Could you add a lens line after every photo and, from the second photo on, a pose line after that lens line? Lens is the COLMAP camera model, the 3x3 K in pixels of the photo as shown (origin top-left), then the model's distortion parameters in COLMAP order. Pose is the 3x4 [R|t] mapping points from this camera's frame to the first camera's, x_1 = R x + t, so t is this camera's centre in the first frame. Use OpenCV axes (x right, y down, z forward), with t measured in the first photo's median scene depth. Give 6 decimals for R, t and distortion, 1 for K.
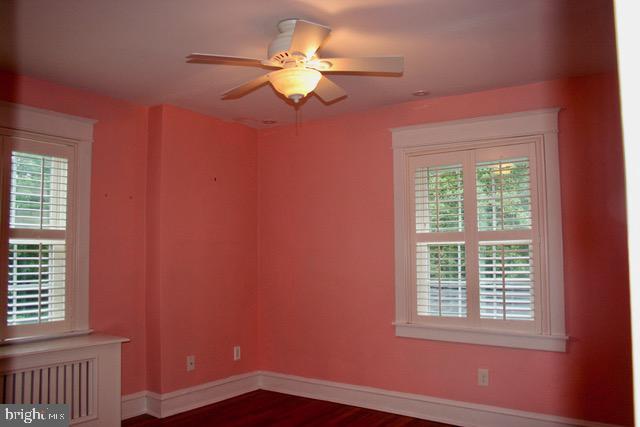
lens RADIAL K [[518.6, 0, 320.9], [0, 518.6, 220.3], [0, 0, 1]] dist [-0.159366, 0.118973]
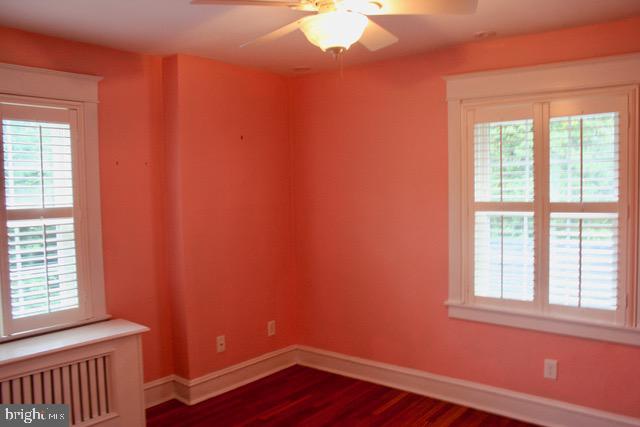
lens RADIAL K [[518.6, 0, 320.9], [0, 518.6, 220.3], [0, 0, 1]] dist [-0.159366, 0.118973]
pose [[0.997734, -0.007780, -0.066836, -0.015039], [0.016132, 0.991981, 0.125354, -0.058061], [0.065325, -0.126148, 0.989858, 0.146692]]
